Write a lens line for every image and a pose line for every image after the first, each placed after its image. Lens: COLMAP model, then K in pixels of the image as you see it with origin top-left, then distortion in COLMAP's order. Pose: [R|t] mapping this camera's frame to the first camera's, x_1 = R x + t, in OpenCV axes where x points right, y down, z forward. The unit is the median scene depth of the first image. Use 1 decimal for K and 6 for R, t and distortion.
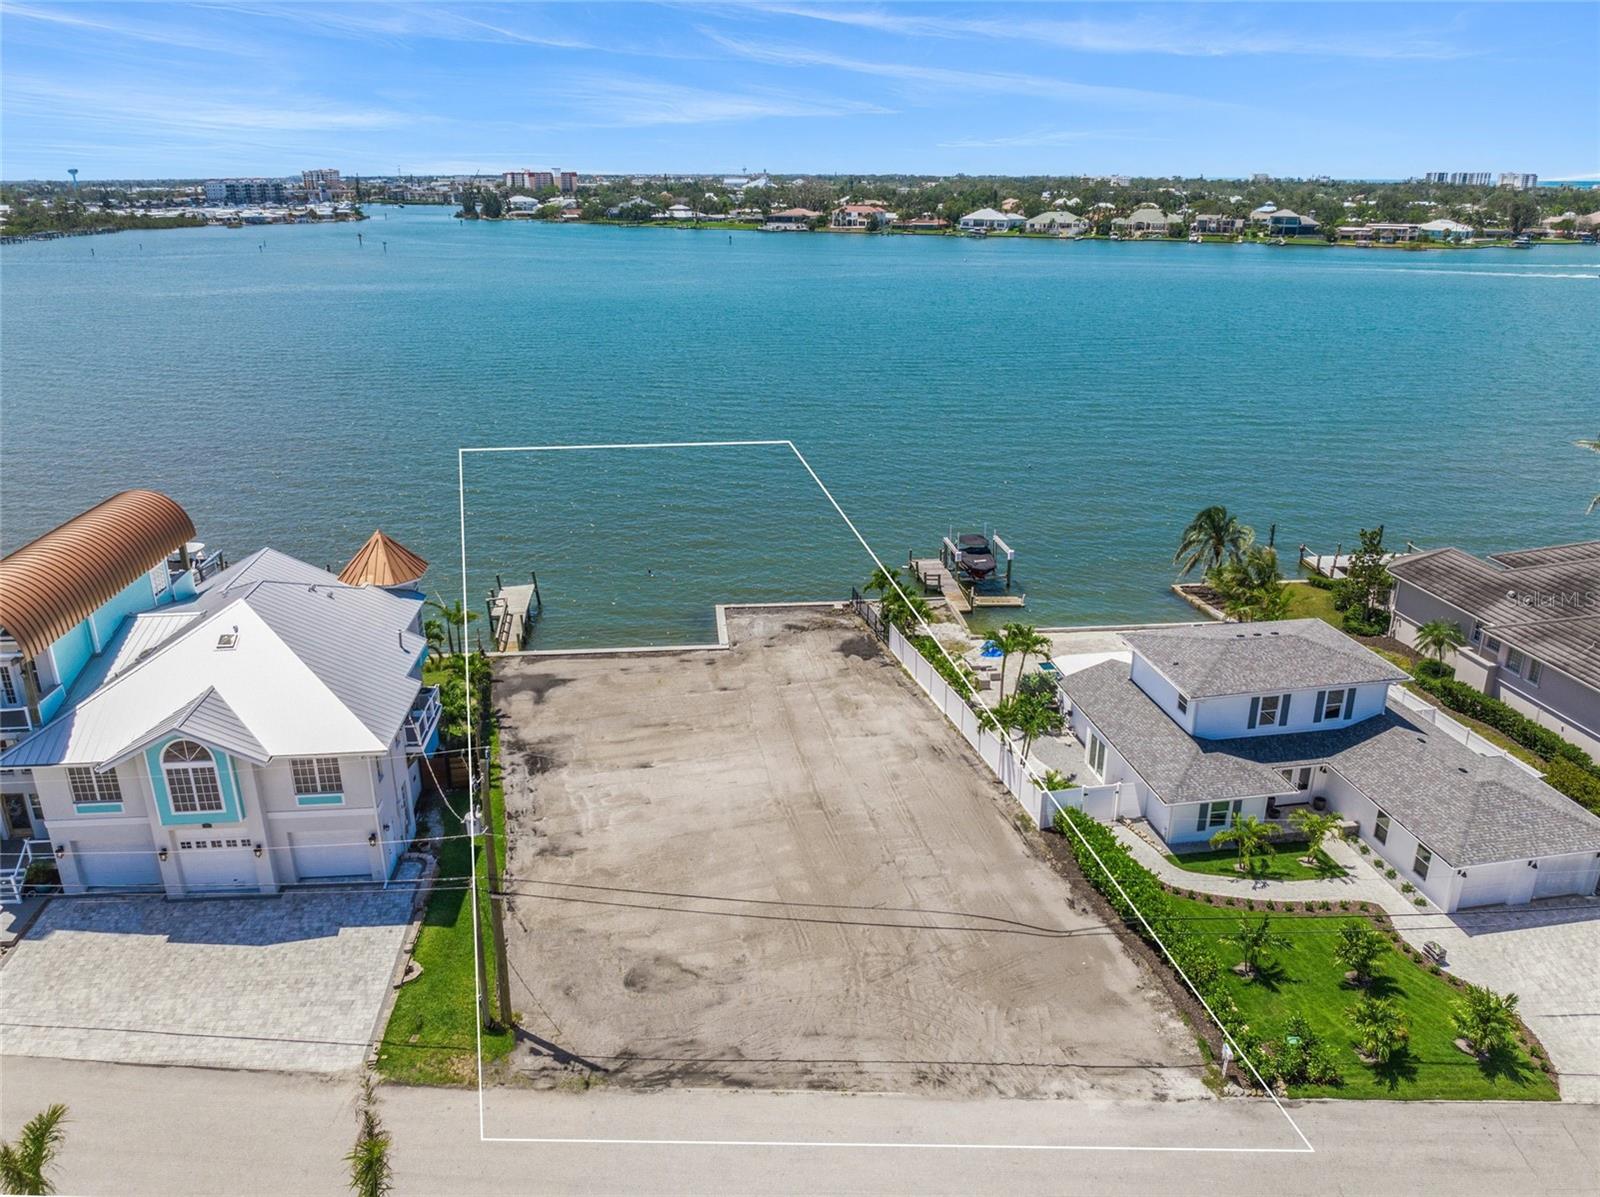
lens RADIAL K [[1149.3, 0, 800.0], [0, 1149.3, 598.5], [0, 0, 1]] dist [-0.034099, -0.001715]
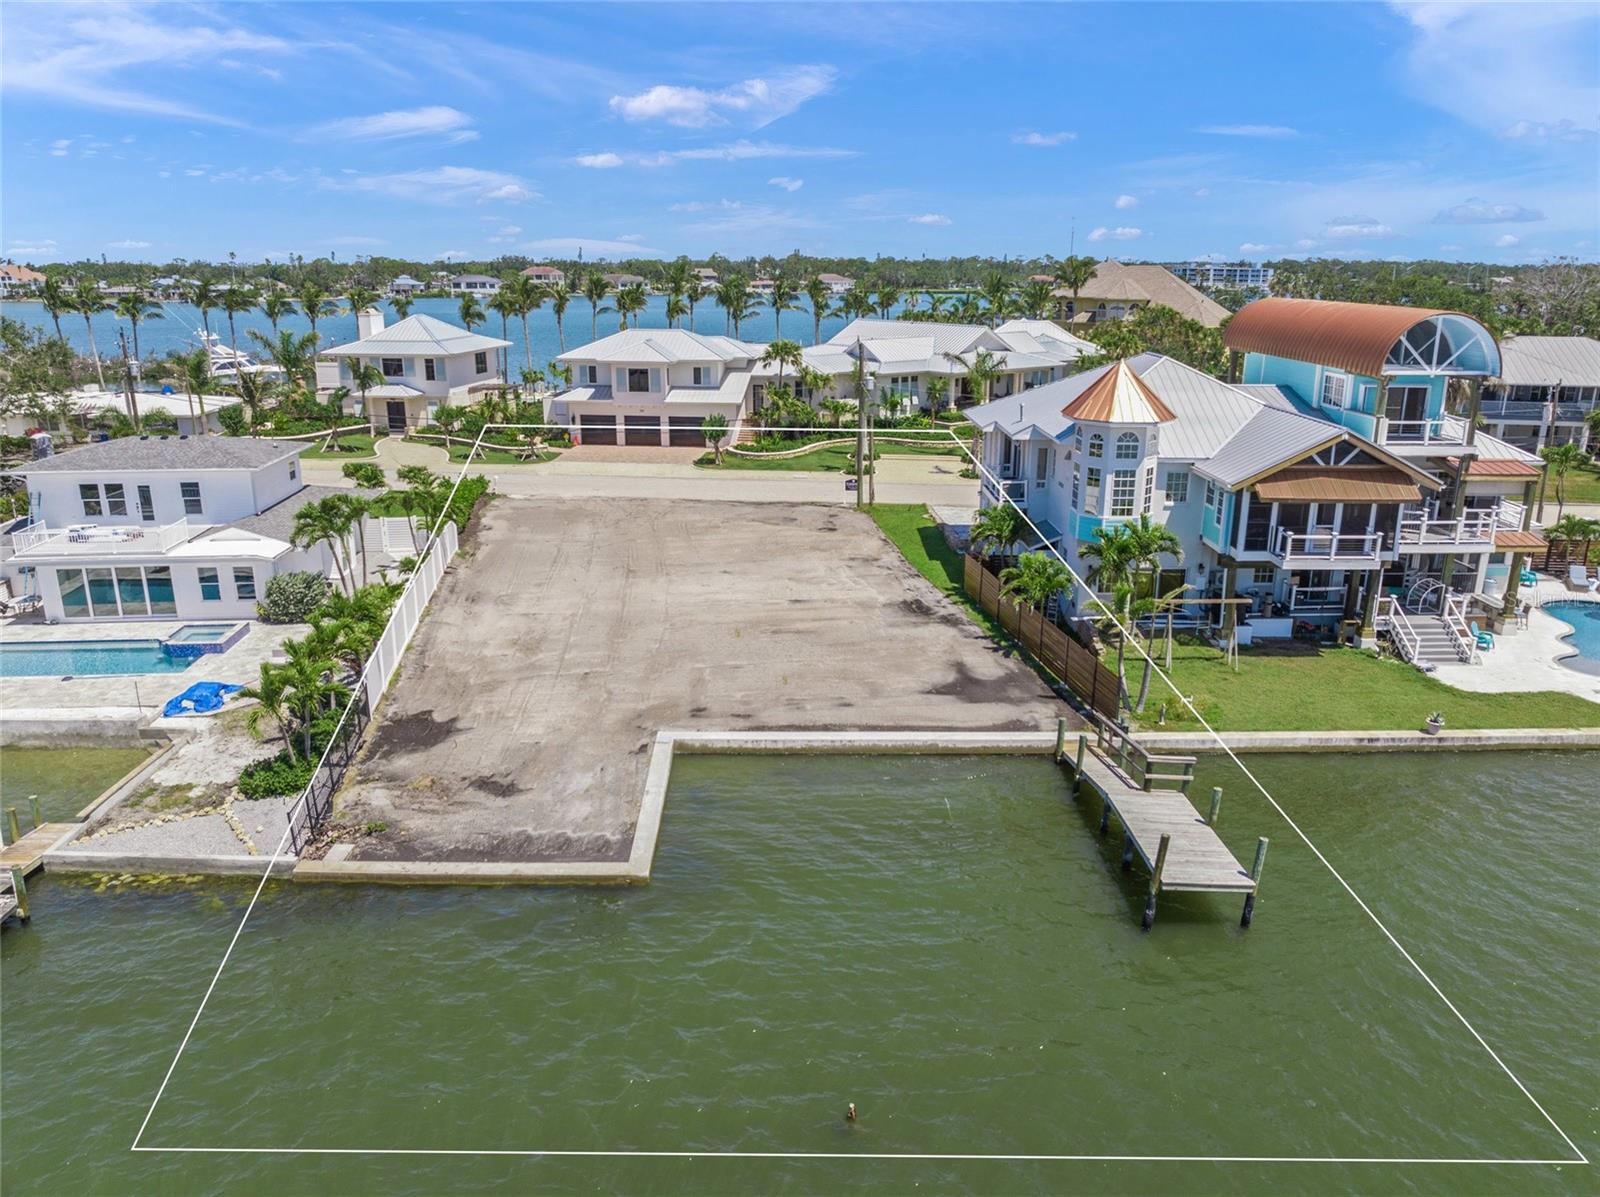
lens RADIAL K [[1121.8, 0, 808.4], [0, 1121.8, 605.4], [0, 0, 1]] dist [-0.022132, -0.026114]
pose [[-0.997423, -0.020534, 0.068746, -0.207311], [0.025213, 0.796741, 0.603795, -0.393479], [-0.067171, 0.603972, -0.794170, 1.719696]]
